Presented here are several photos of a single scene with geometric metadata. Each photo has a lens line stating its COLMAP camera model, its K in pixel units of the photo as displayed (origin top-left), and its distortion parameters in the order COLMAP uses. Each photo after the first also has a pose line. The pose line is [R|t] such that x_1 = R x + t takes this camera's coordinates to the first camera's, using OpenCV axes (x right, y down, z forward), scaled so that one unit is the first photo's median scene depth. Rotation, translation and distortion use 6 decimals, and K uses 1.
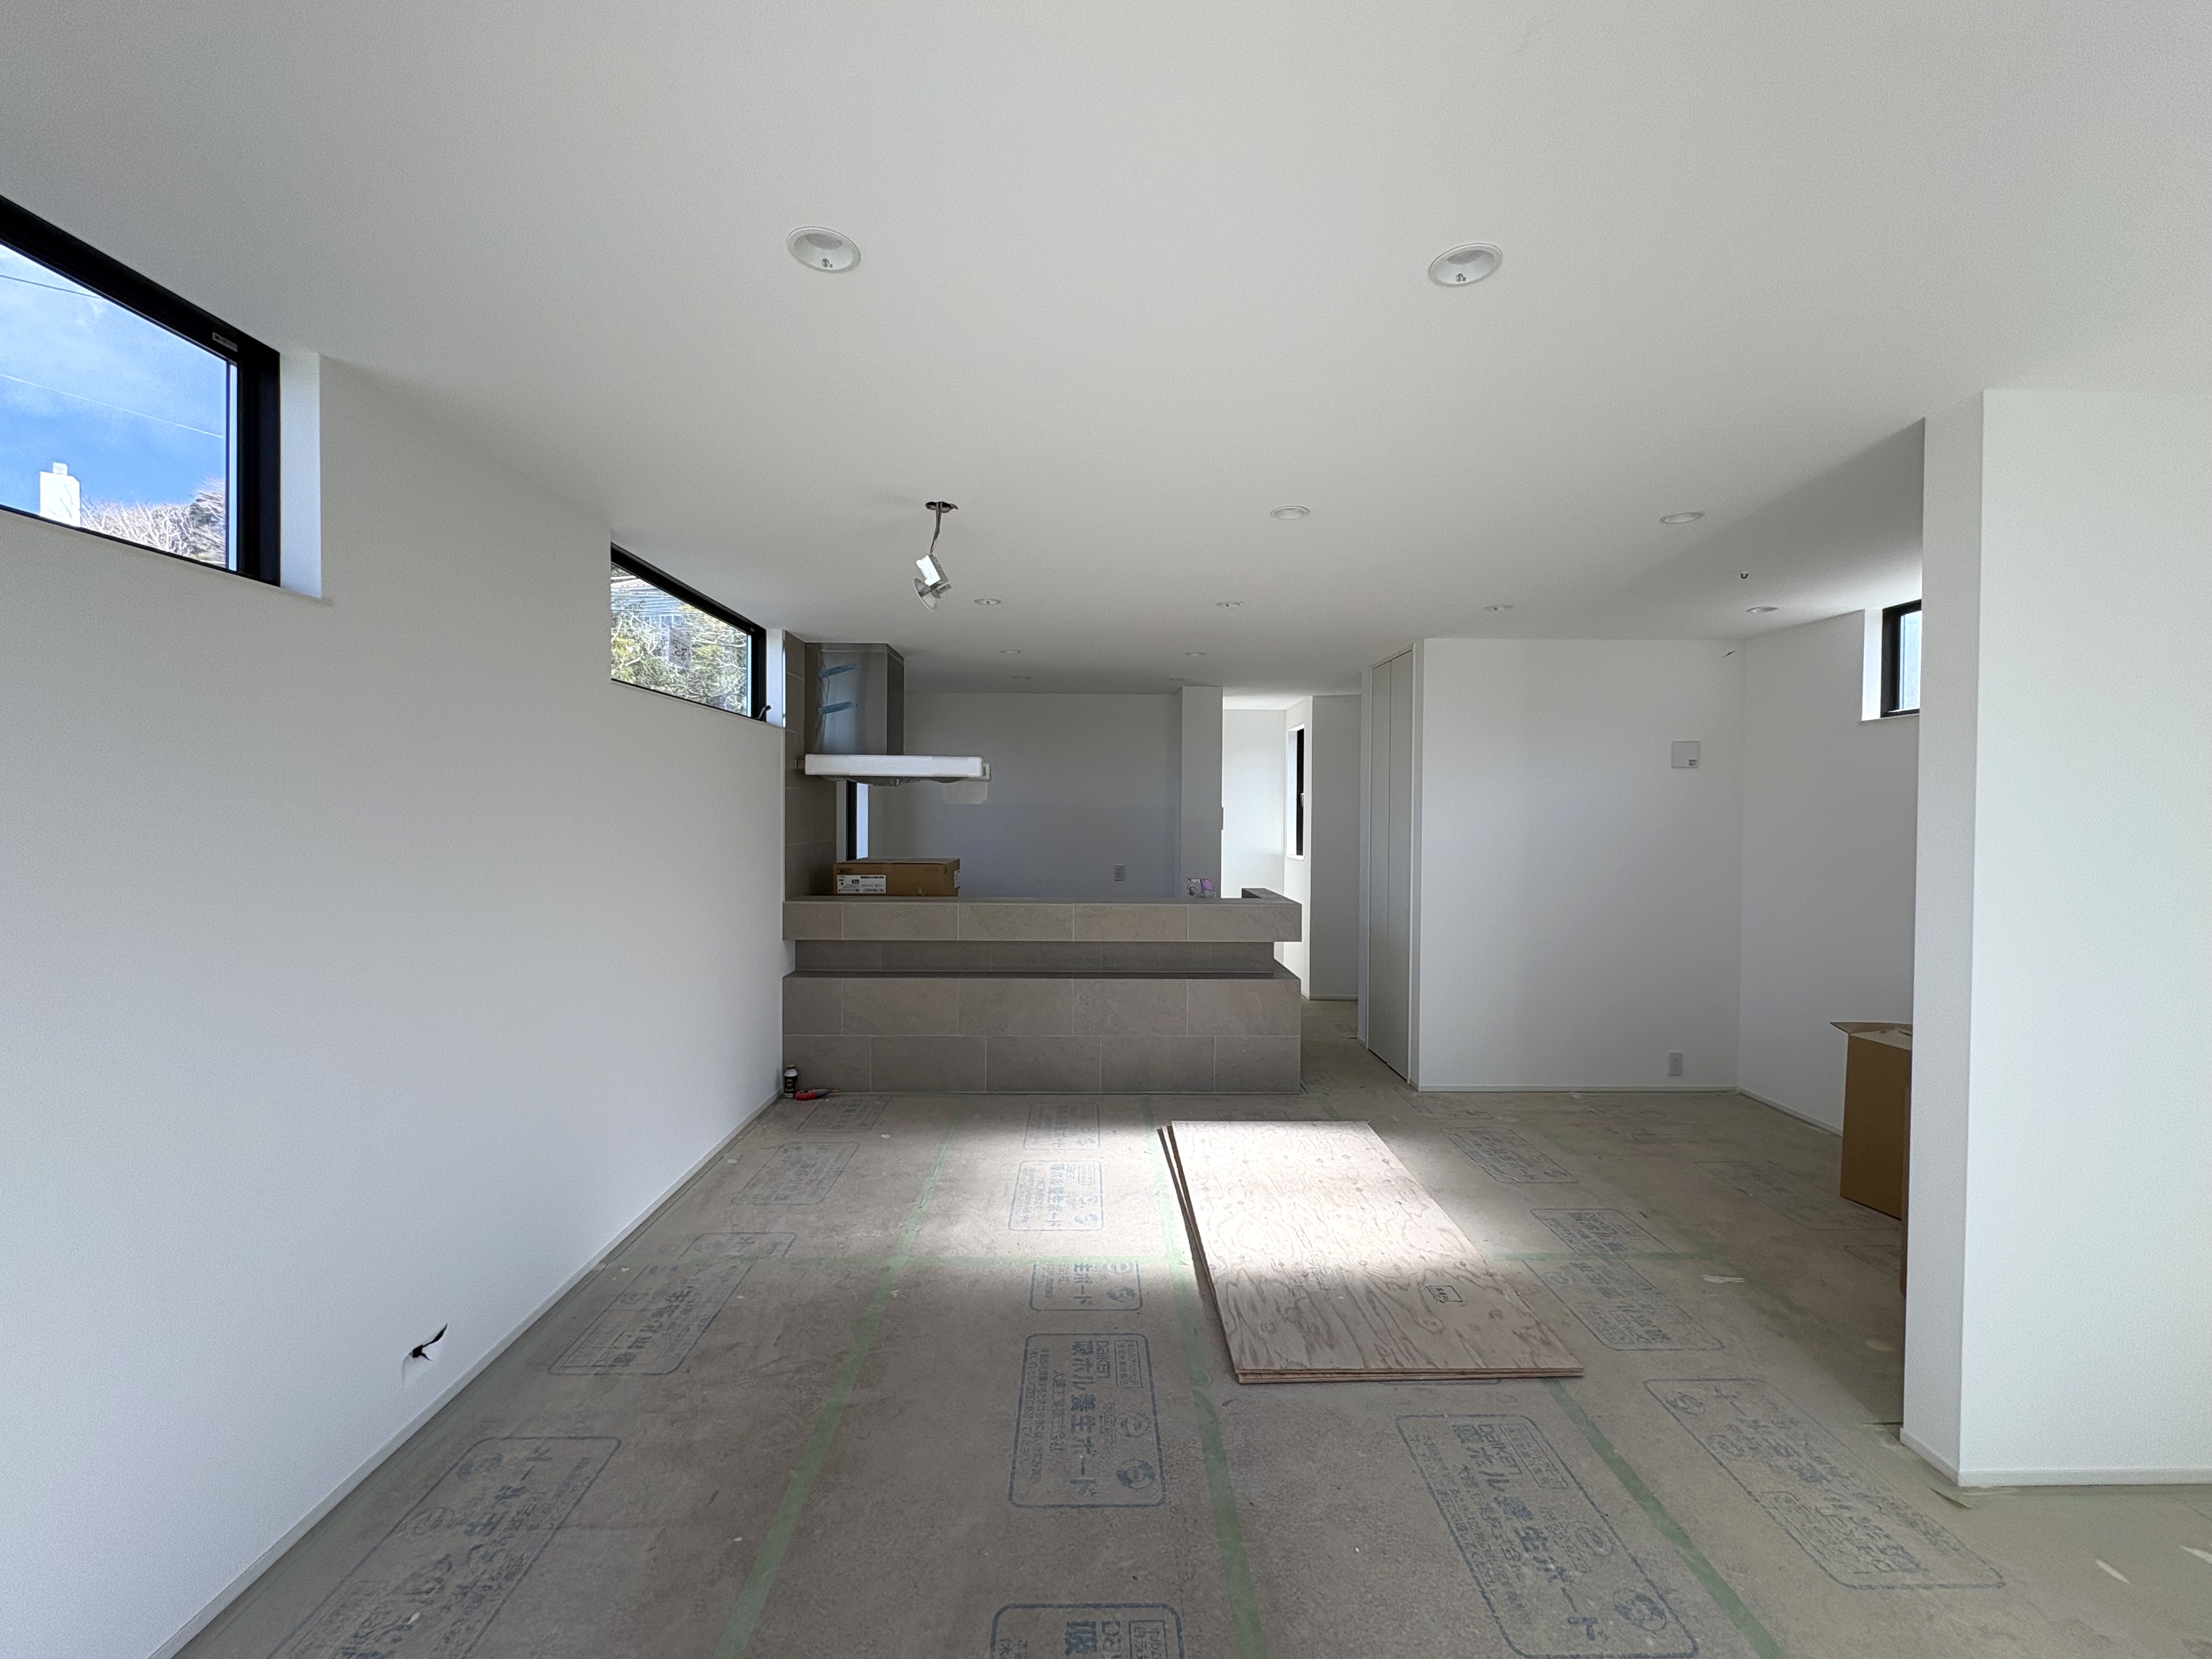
lens RADIAL K [[882.0, 0, 1116.3], [0, 882.0, 816.9], [0, 0, 1]] dist [0.000740, -0.000156]
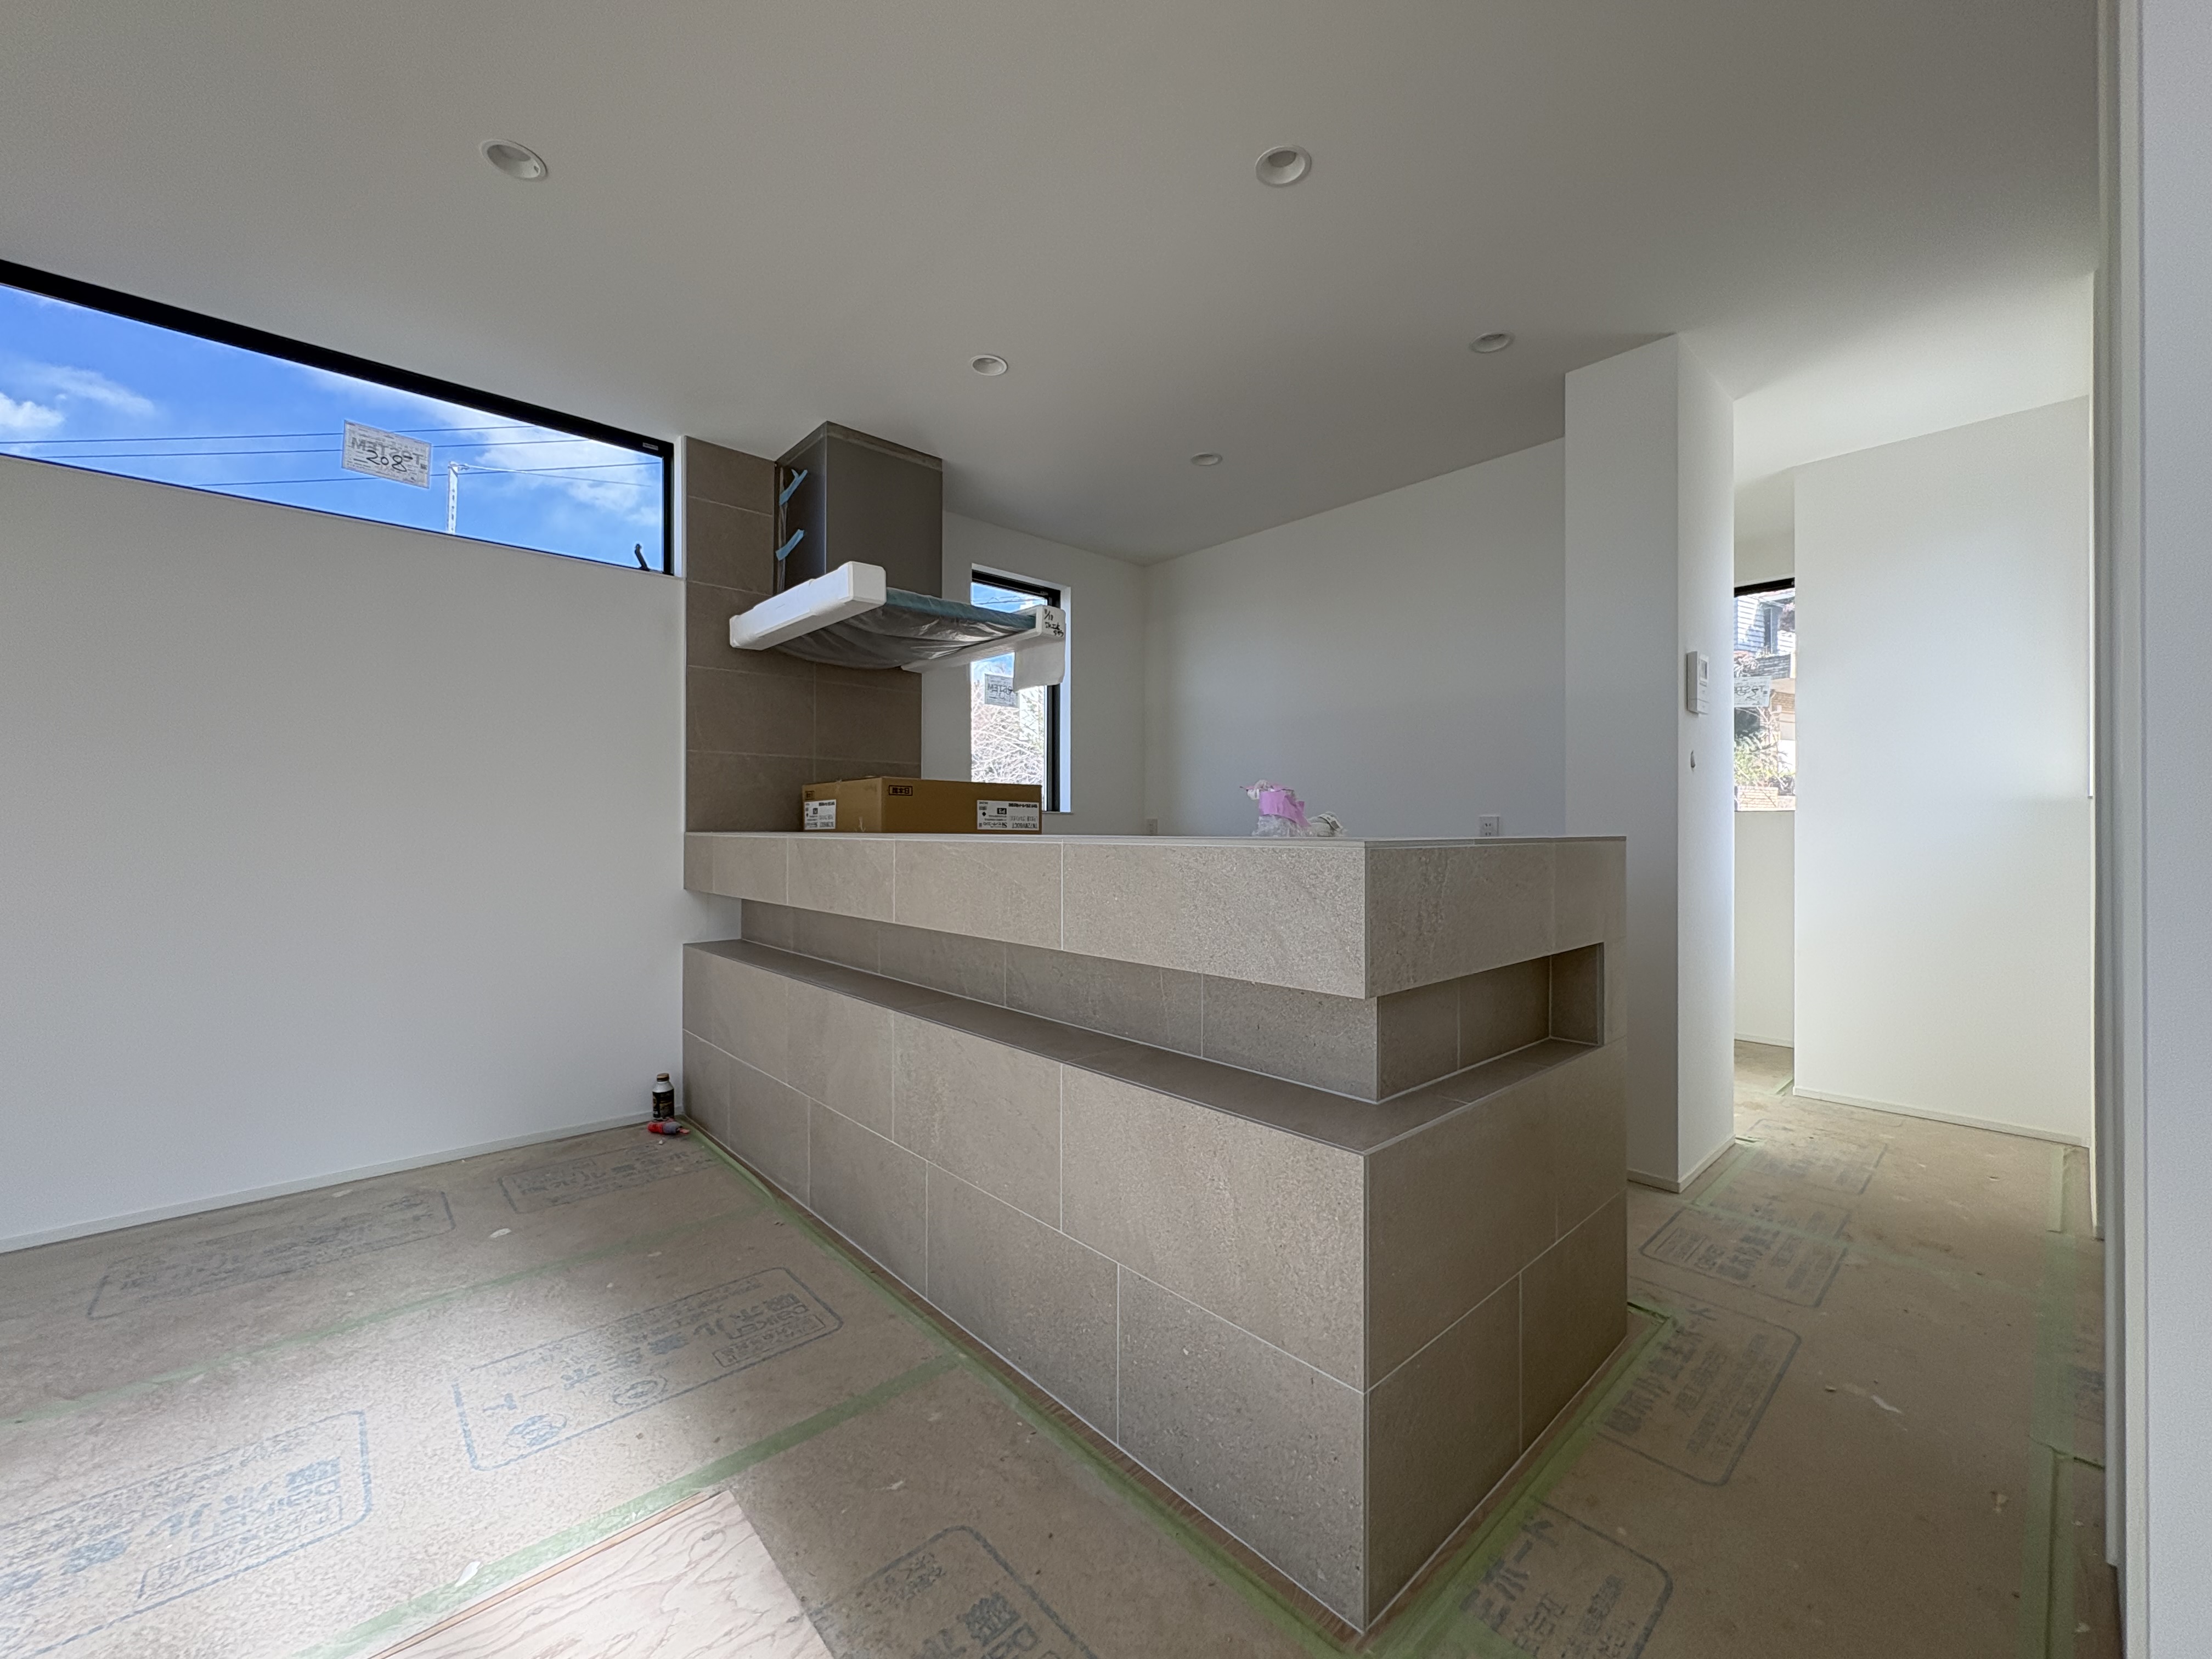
lens RADIAL K [[882.0, 0, 1108.0], [0, 882.0, 831.1], [0, 0, 1]] dist [0.000740, -0.000156]
pose [[0.656338, -0.008378, -0.754421, 0.347474], [-0.006114, 0.999846, -0.016423, 0.104390], [0.754443, 0.015392, 0.656186, 0.801092]]
